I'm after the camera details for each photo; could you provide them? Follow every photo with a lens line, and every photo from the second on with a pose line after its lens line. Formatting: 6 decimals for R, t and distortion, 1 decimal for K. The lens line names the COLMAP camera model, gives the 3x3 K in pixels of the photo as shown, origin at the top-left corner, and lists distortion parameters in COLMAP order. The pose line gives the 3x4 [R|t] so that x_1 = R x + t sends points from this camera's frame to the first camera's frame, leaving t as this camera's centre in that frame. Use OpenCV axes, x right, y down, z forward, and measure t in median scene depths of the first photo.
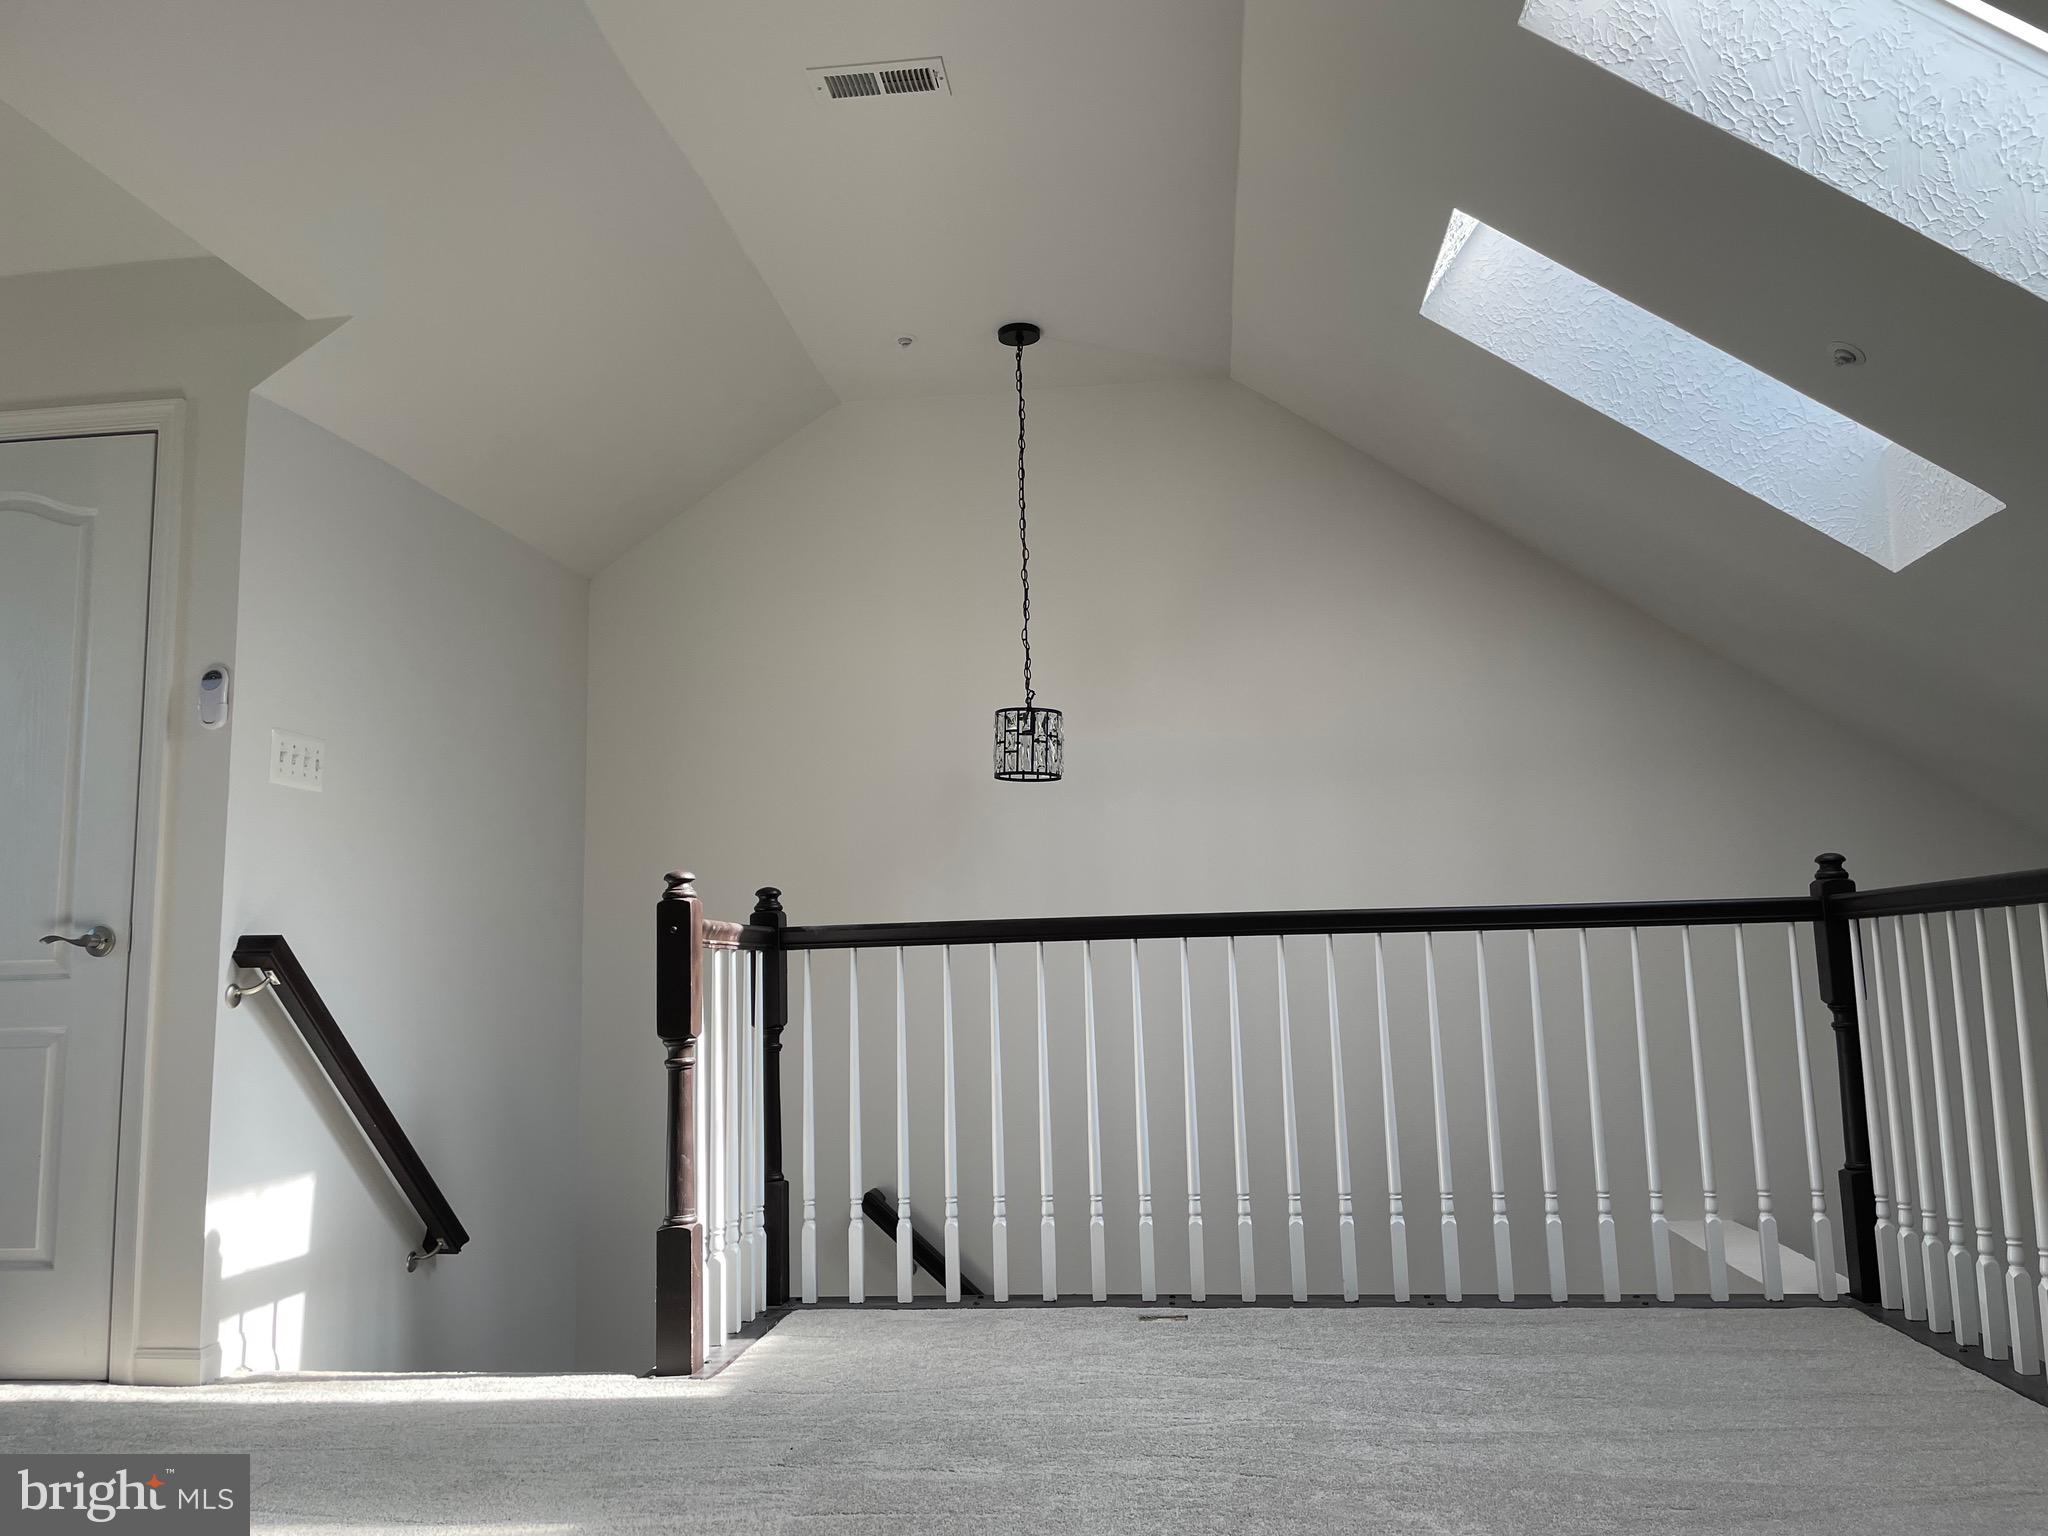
lens RADIAL K [[1558.0, 0, 1032.7], [0, 1558.0, 769.2], [0, 0, 1]] dist [0.077636, -0.099838]
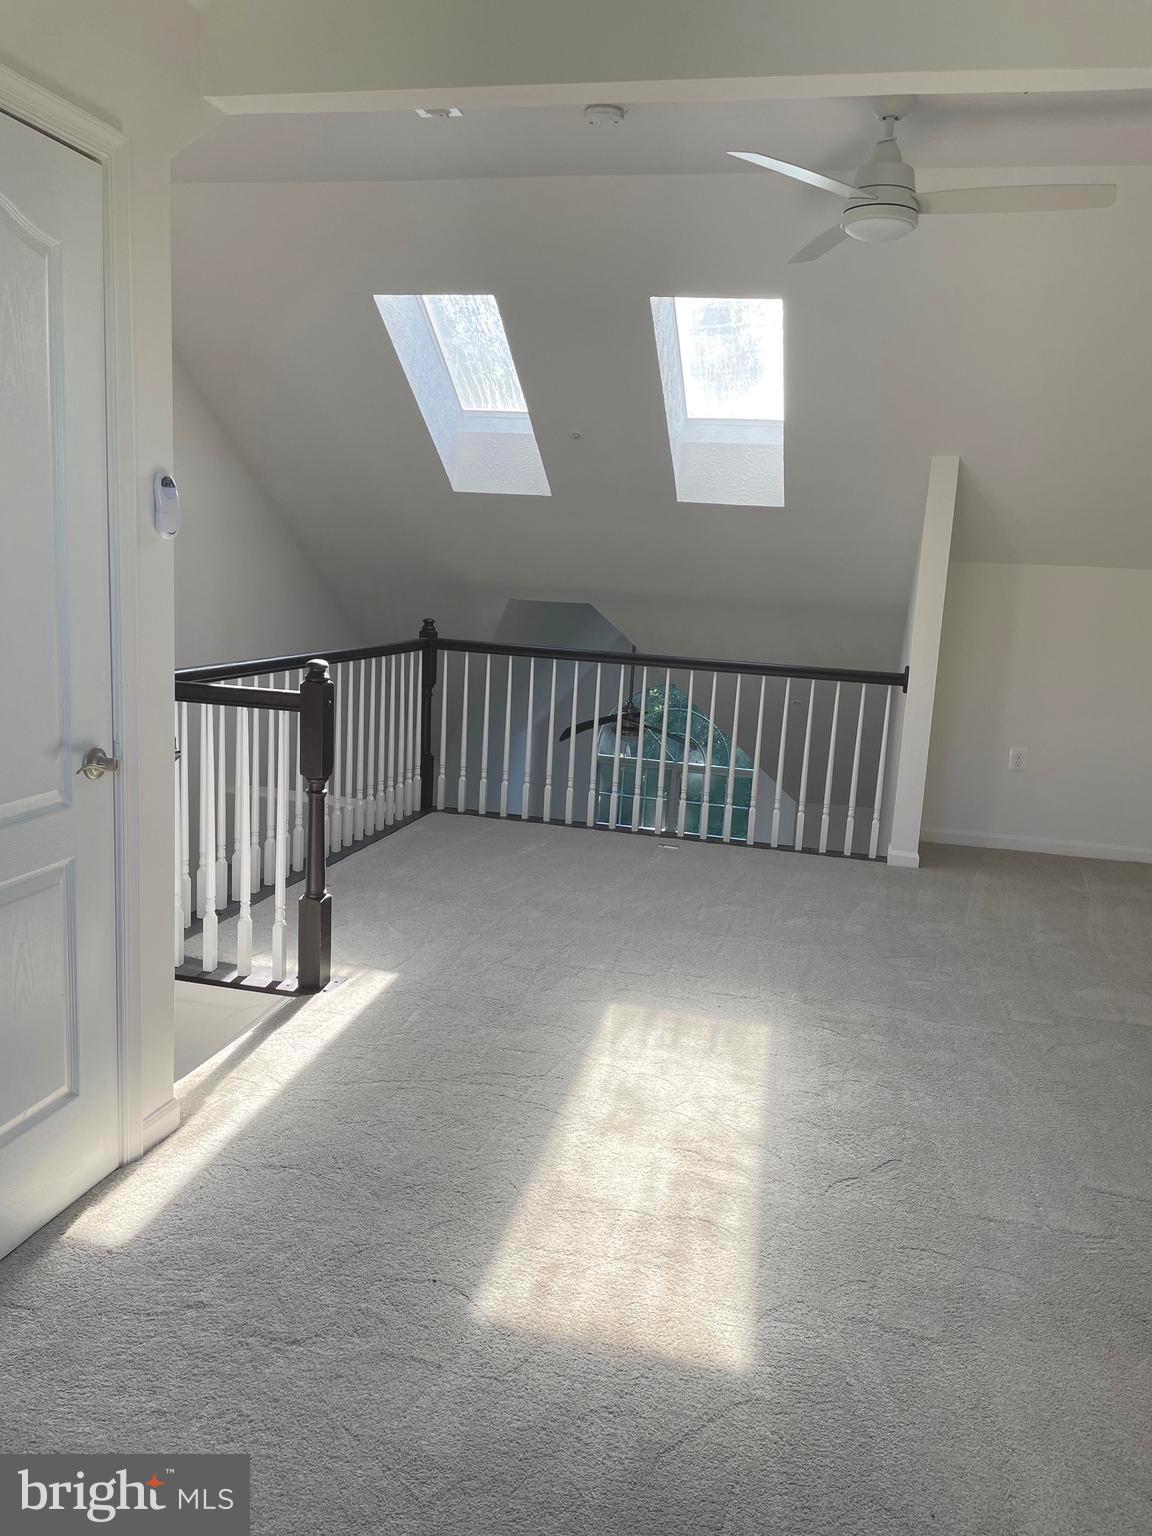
lens RADIAL K [[1168.5, 0, 576.0], [0, 1168.5, 768.0], [0, 0, 1]] dist [0.077636, -0.099838]
pose [[0.129607, -0.143534, 0.981122, -1.221147], [-0.188271, 0.967906, 0.166471, -0.056673], [-0.973528, -0.206292, 0.098424, 0.646840]]
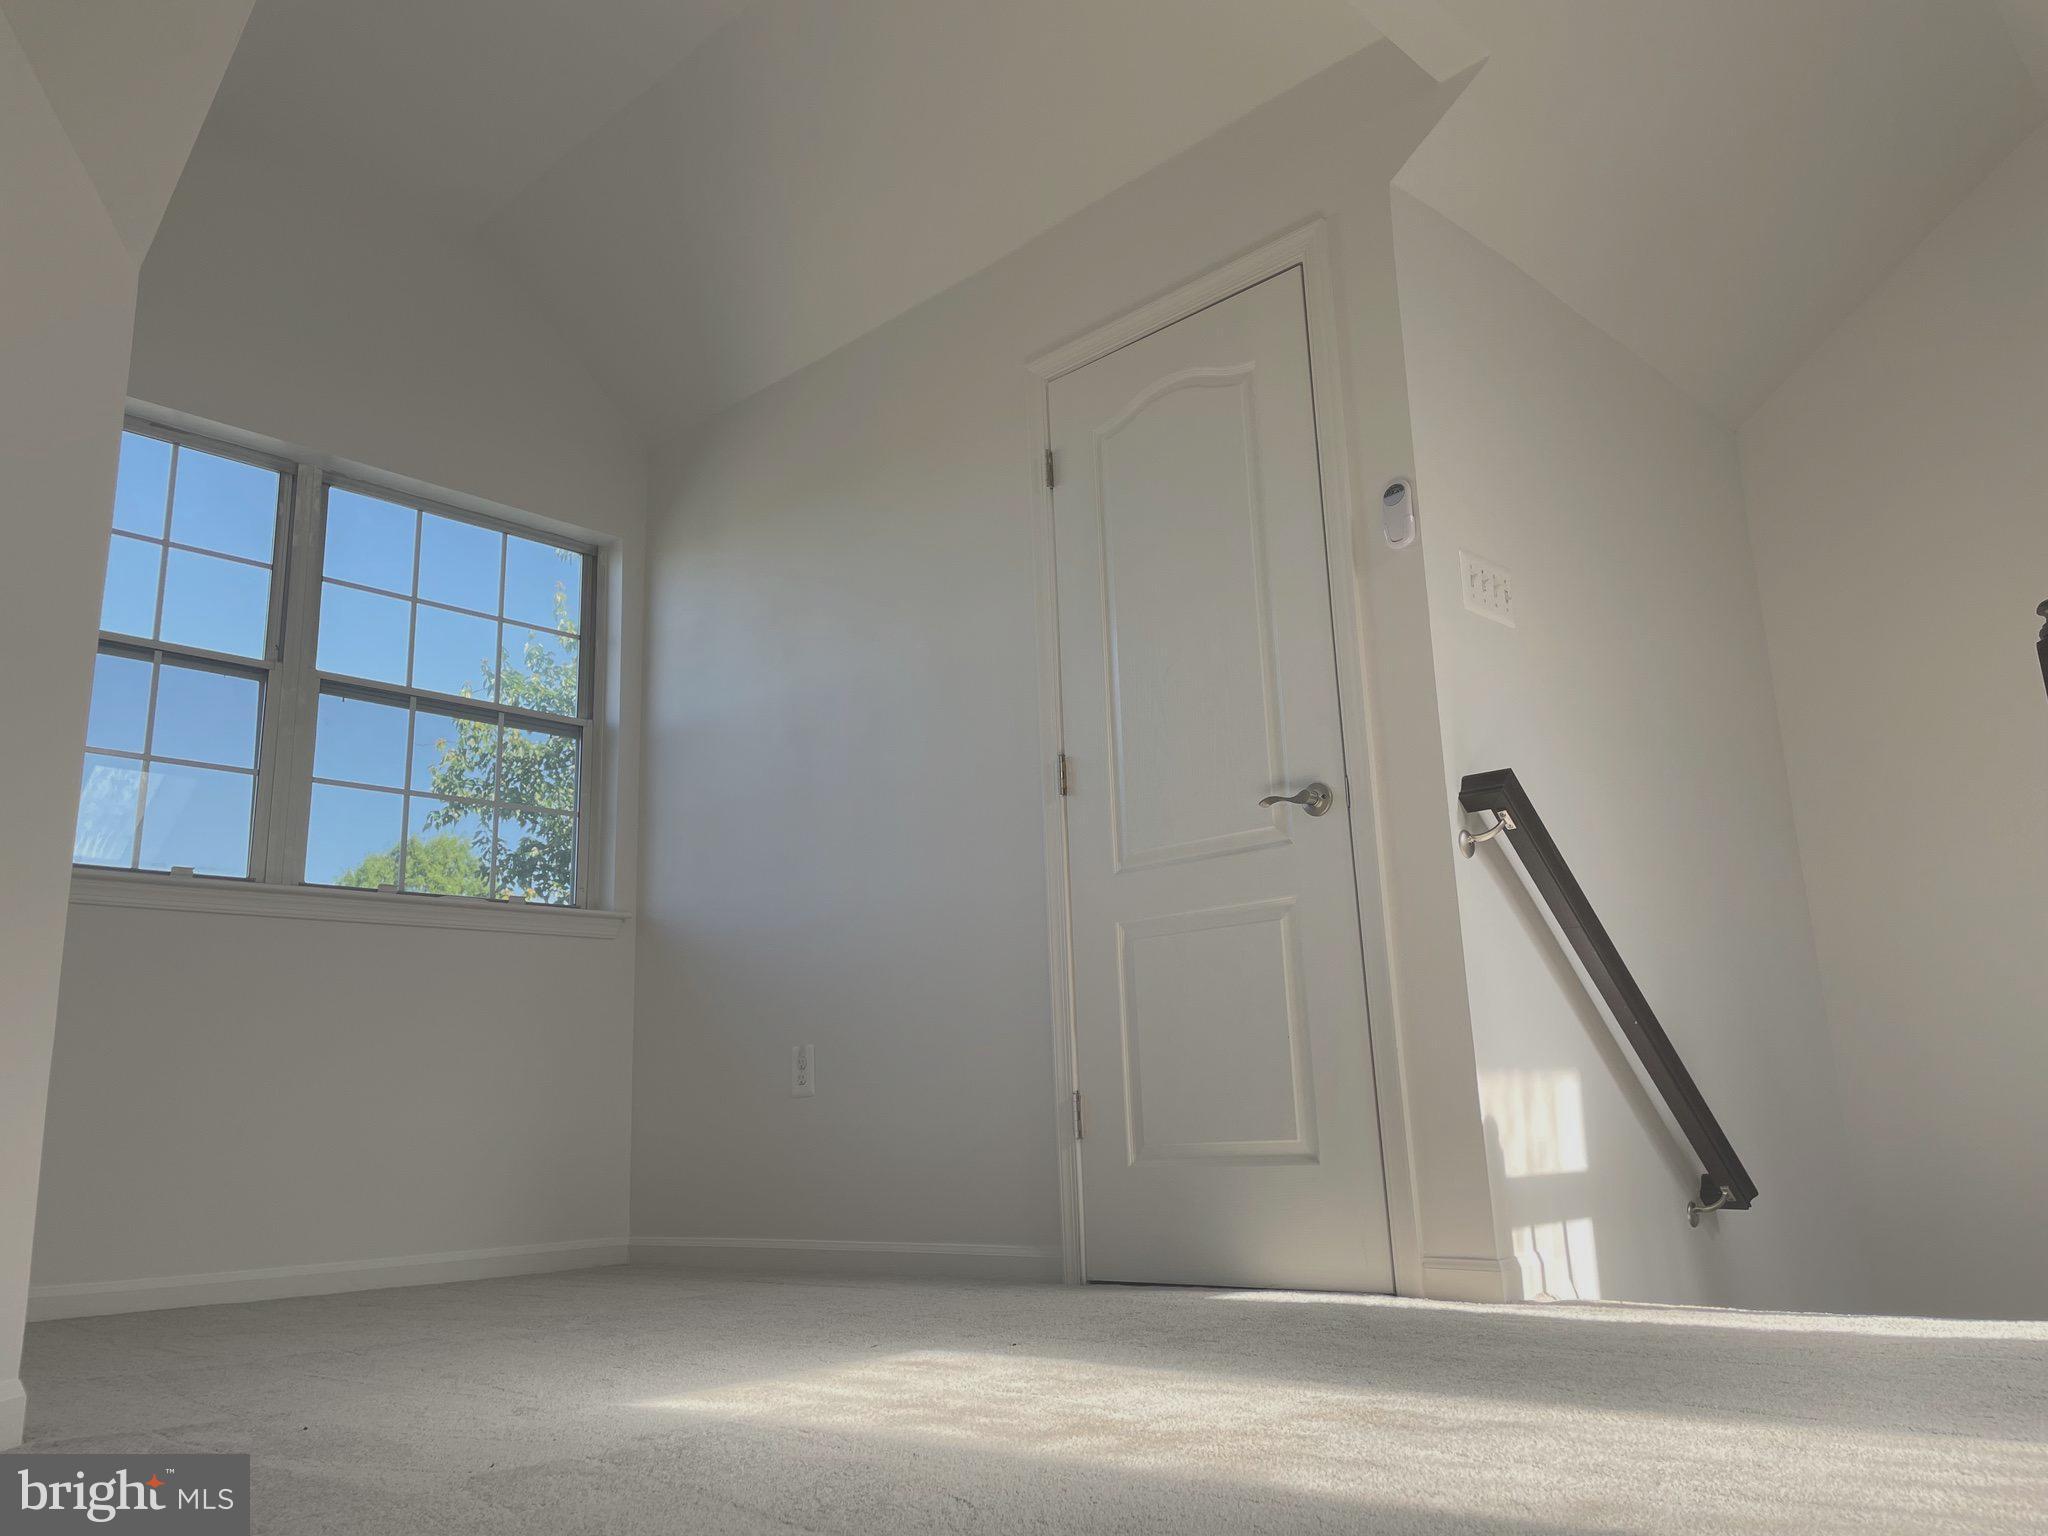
lens RADIAL K [[1537.6, 0, 1023.3], [0, 1537.6, 758.9], [0, 0, 1]] dist [0.090224, -0.116938]
pose [[0.799124, -0.148213, -0.582609, -0.202520], [0.100446, 0.988427, -0.113676, 0.167752], [0.592715, 0.032320, 0.804763, 0.183977]]
